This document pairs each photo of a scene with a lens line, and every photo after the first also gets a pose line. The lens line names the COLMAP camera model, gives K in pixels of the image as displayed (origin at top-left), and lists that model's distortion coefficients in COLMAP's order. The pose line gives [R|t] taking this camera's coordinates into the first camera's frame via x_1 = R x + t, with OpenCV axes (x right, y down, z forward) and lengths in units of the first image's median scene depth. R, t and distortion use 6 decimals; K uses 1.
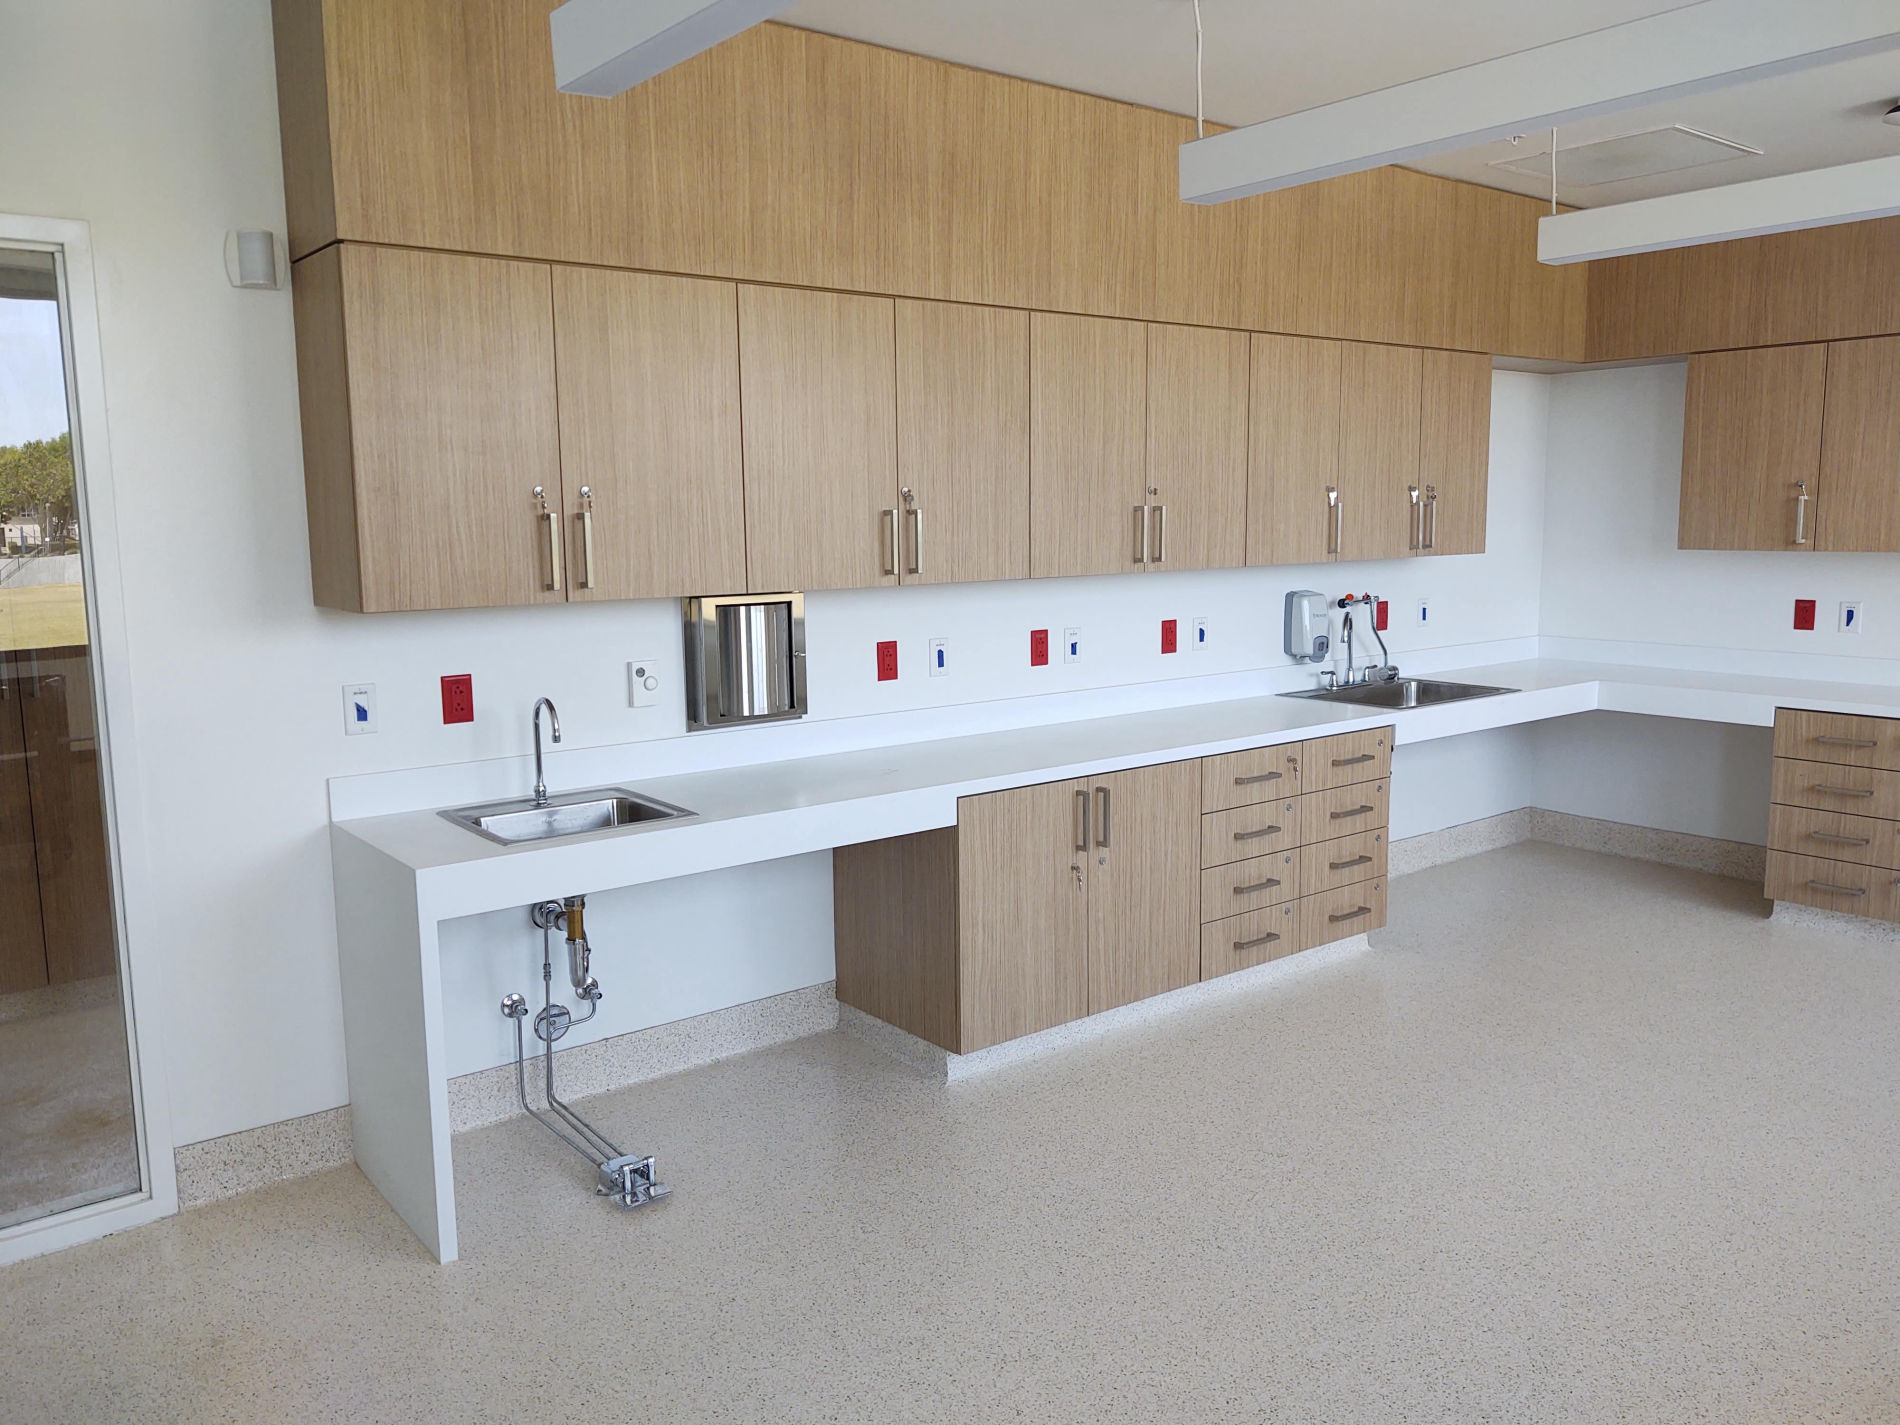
lens RADIAL K [[1456.7, 0, 943.7], [0, 1456.7, 713.2], [0, 0, 1]] dist [-0.020771, 0.002051]
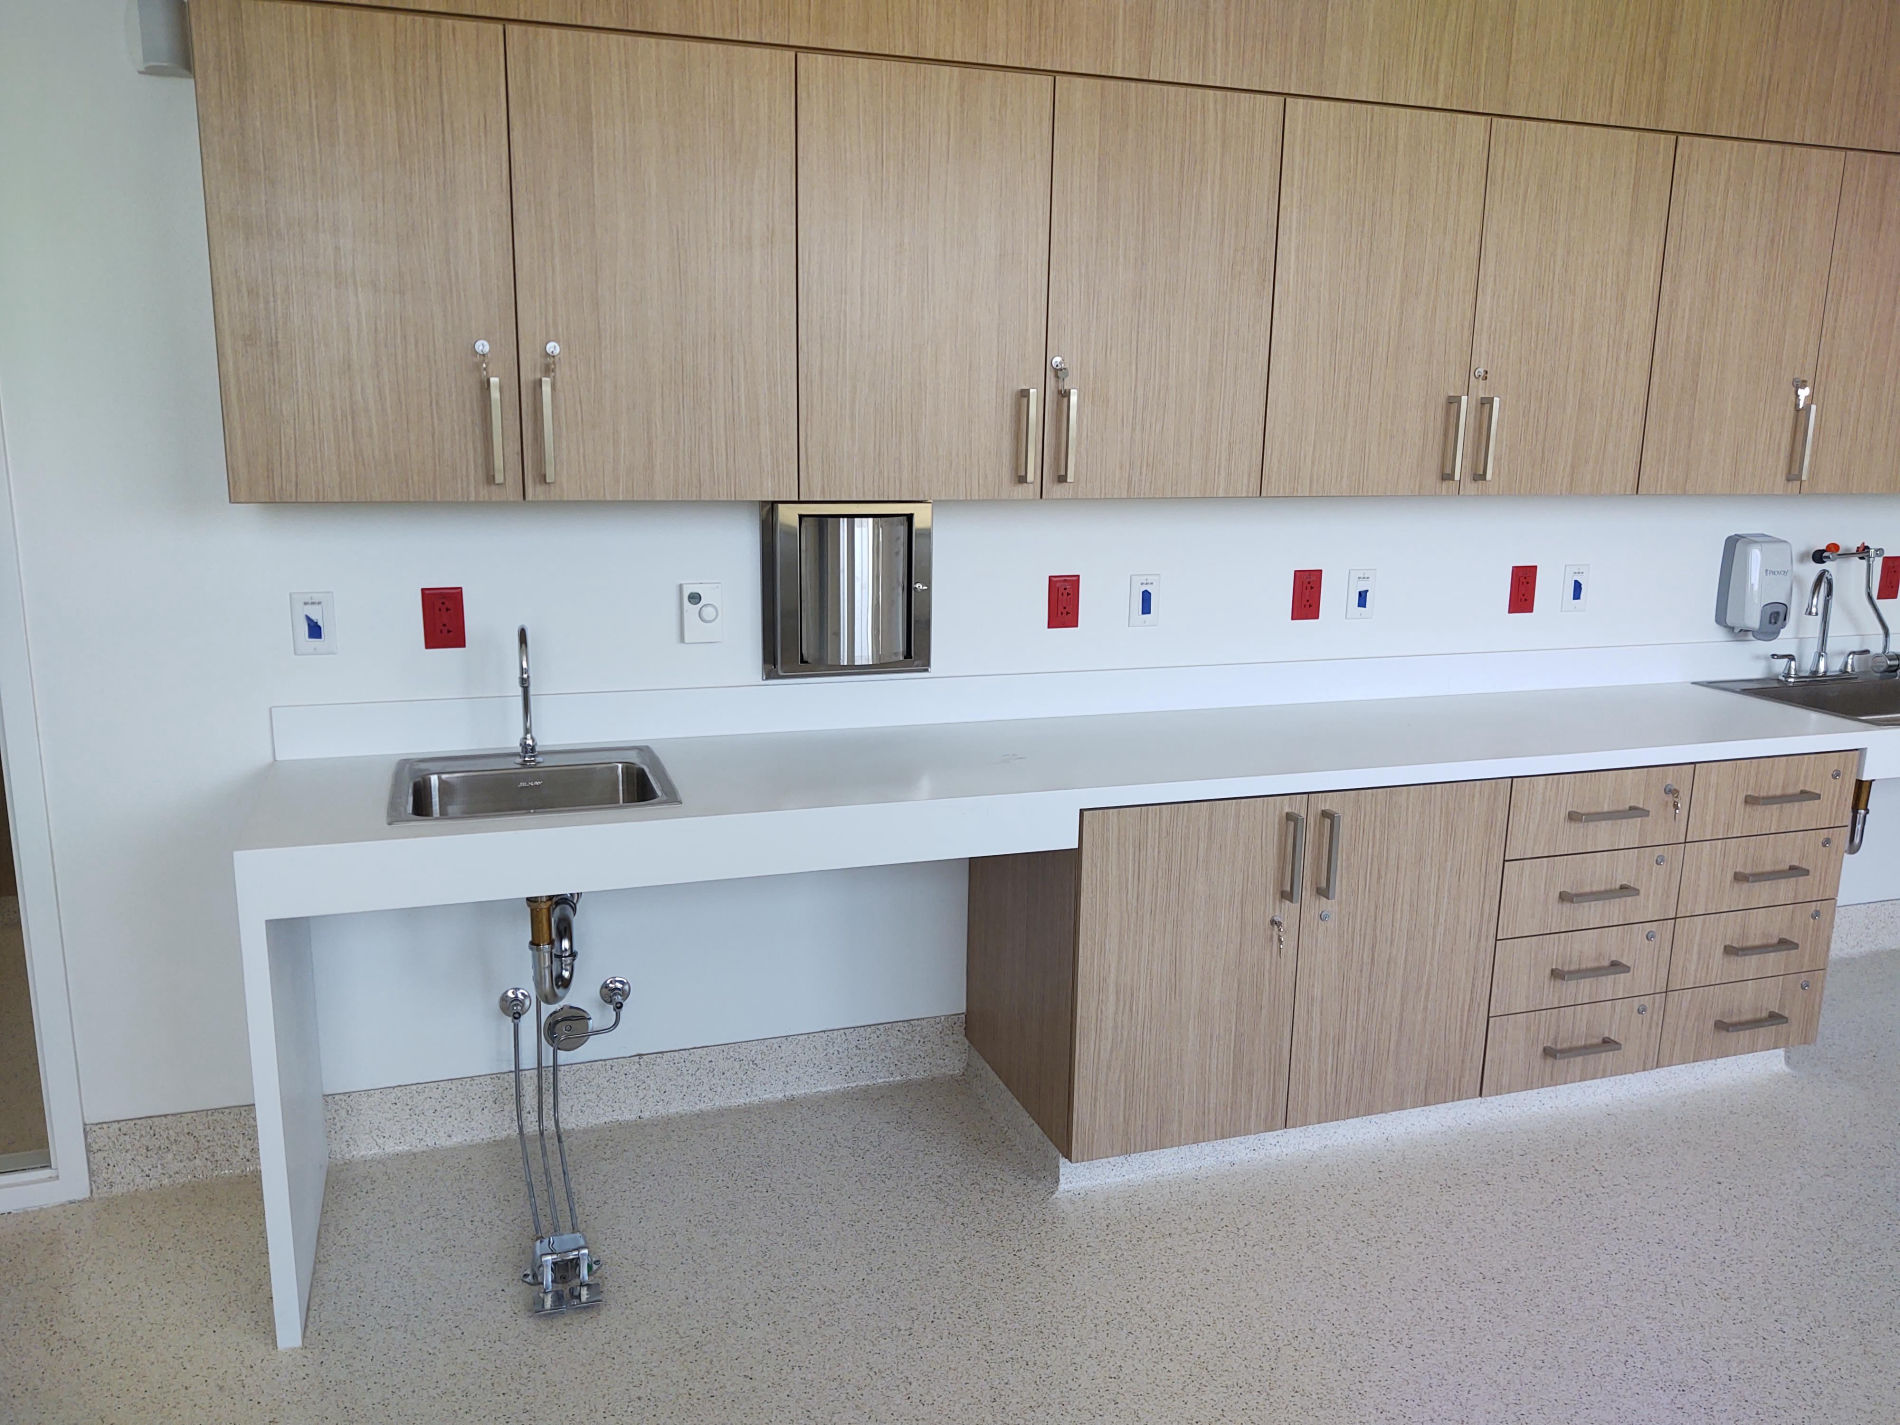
lens RADIAL K [[1456.7, 0, 943.0], [0, 1456.7, 720.9], [0, 0, 1]] dist [-0.020771, 0.002051]
pose [[0.941173, 0.098414, -0.323276, 0.163440], [-0.074212, 0.993494, 0.086390, -0.038836], [0.329674, -0.057317, 0.942353, 0.318236]]
